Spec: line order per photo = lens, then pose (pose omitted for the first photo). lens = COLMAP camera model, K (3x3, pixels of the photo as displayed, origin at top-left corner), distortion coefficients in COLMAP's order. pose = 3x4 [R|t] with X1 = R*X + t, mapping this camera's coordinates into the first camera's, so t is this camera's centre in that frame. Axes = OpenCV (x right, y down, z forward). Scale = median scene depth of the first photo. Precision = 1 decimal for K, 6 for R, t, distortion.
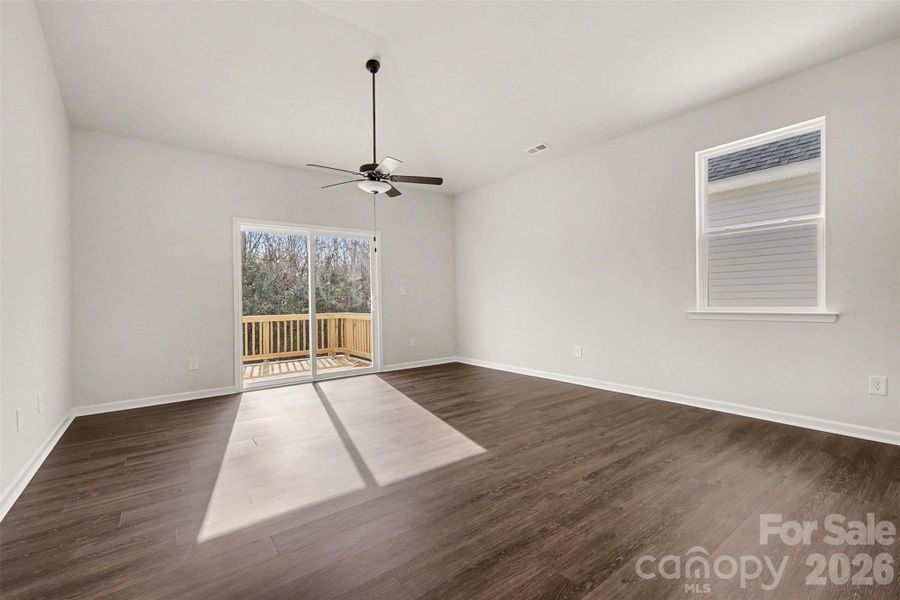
lens RADIAL K [[397.6, 0, 452.7], [0, 397.6, 301.8], [0, 0, 1]] dist [0.008746, -0.000083]
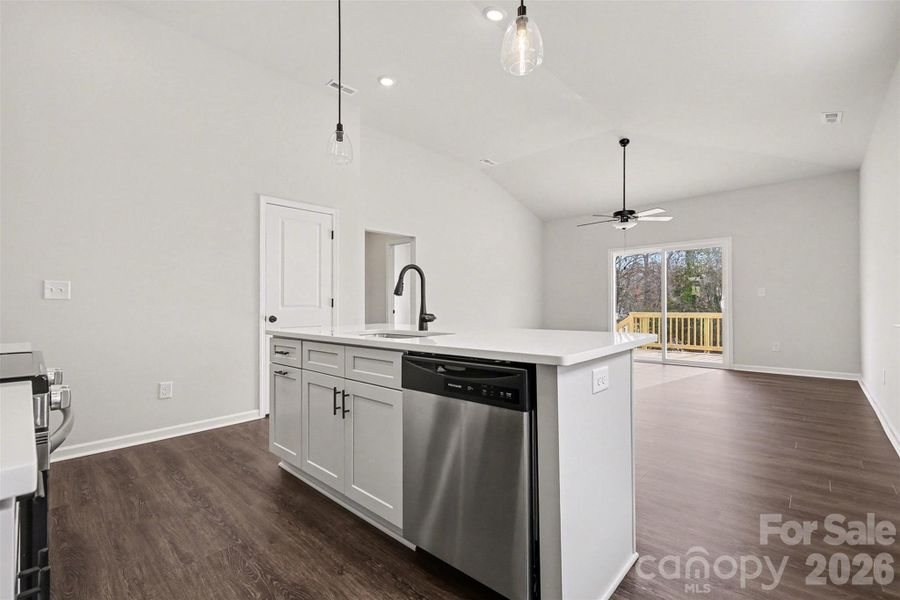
lens RADIAL K [[397.6, 0, 452.7], [0, 397.6, 301.8], [0, 0, 1]] dist [0.008746, -0.000083]
pose [[0.182781, 0.007578, -0.983124, 0.918161], [0.001795, 0.999966, 0.008042, -0.016200], [0.983152, -0.003234, 0.182762, 0.091647]]
